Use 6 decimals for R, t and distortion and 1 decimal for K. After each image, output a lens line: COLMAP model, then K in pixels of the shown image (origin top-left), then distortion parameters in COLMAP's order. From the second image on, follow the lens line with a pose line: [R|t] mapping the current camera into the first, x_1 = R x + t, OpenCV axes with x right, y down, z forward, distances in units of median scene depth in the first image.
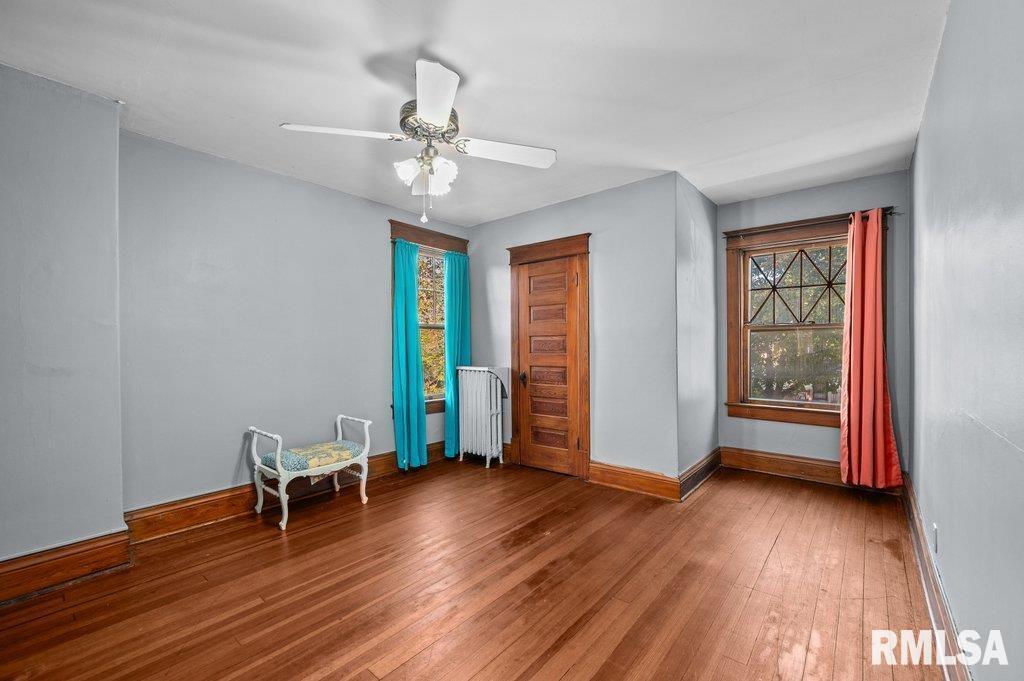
lens RADIAL K [[411.2, 0, 515.6], [0, 411.2, 353.5], [0, 0, 1]] dist [-0.000229, -0.000032]
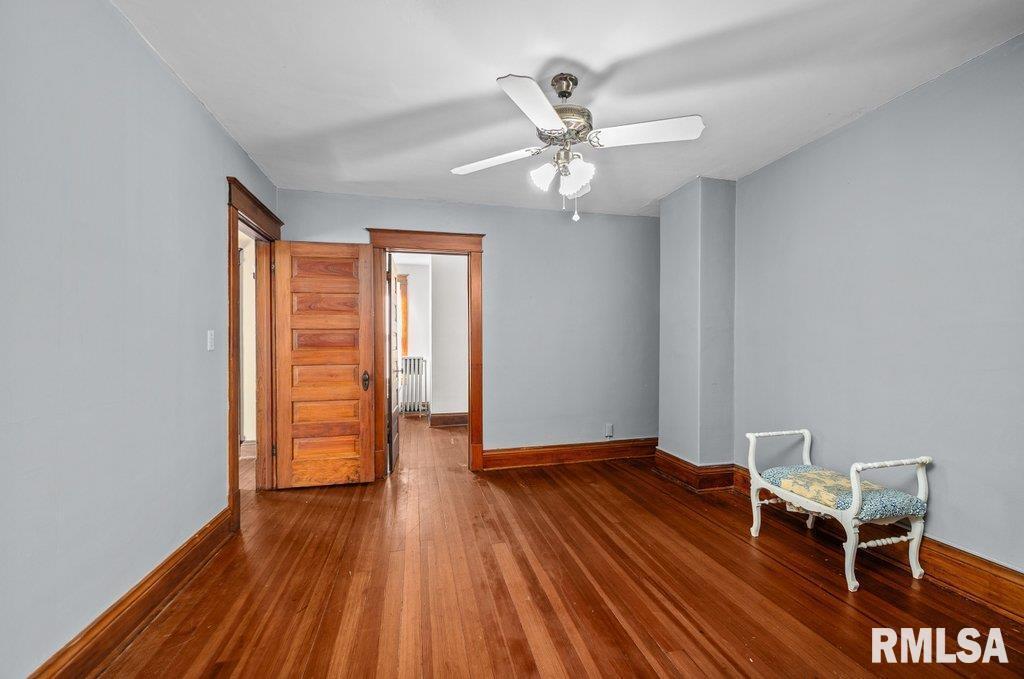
lens RADIAL K [[411.2, 0, 515.6], [0, 411.2, 352.5], [0, 0, 1]] dist [-0.000229, -0.000032]
pose [[-0.590896, 0.022668, -0.806430, 0.504382], [-0.005527, 0.999468, 0.032144, -0.017555], [0.806729, 0.023451, -0.590456, 1.101144]]
